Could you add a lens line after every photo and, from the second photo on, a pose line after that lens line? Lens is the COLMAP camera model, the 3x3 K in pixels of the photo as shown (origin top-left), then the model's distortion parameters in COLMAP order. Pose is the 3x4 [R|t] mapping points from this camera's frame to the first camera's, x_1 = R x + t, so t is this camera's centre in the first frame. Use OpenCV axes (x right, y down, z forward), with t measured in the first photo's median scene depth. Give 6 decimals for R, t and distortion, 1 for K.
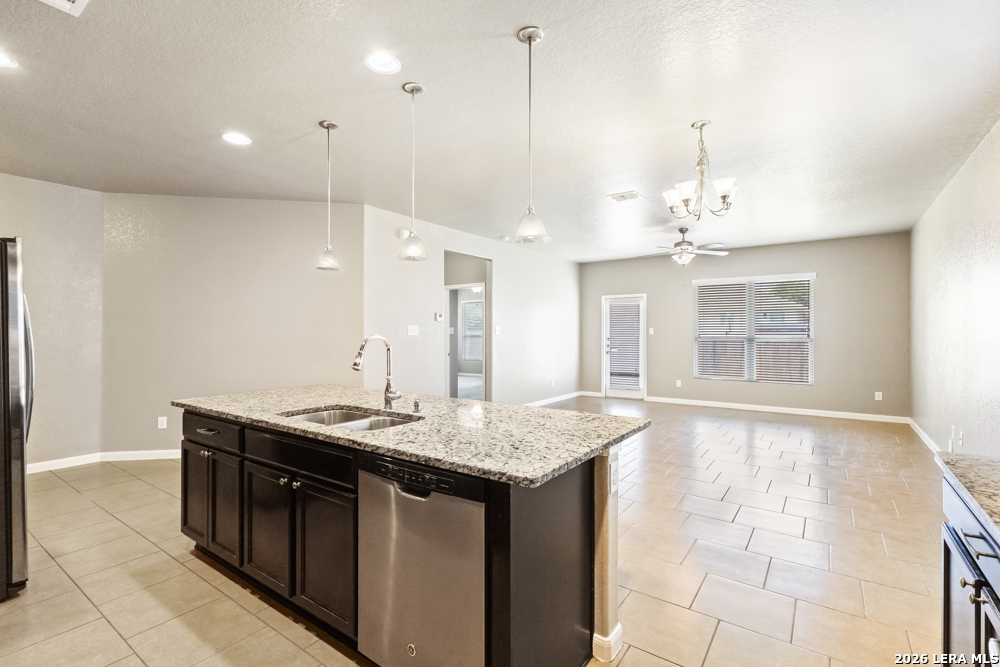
lens RADIAL K [[464.4, 0, 500.7], [0, 464.4, 335.7], [0, 0, 1]] dist [0.003417, 0.000777]
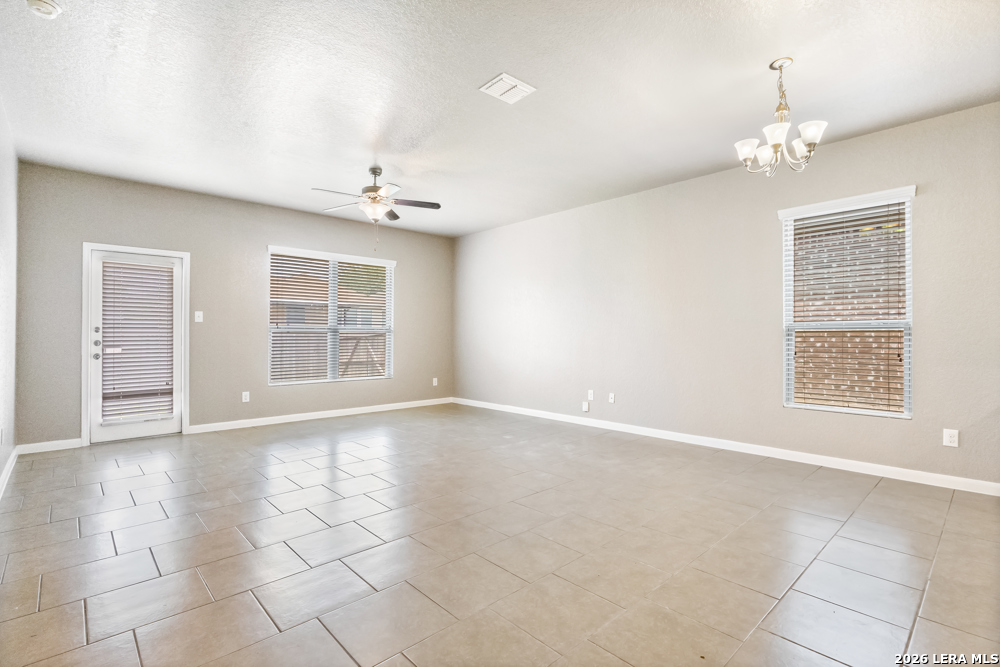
lens RADIAL K [[464.4, 0, 500.1], [0, 464.4, 331.0], [0, 0, 1]] dist [0.003417, 0.000777]
pose [[0.204602, 0.006221, 0.978825, -0.181442], [0.001246, 0.999977, -0.006616, 0.012924], [-0.978844, 0.002573, 0.204590, 0.472270]]
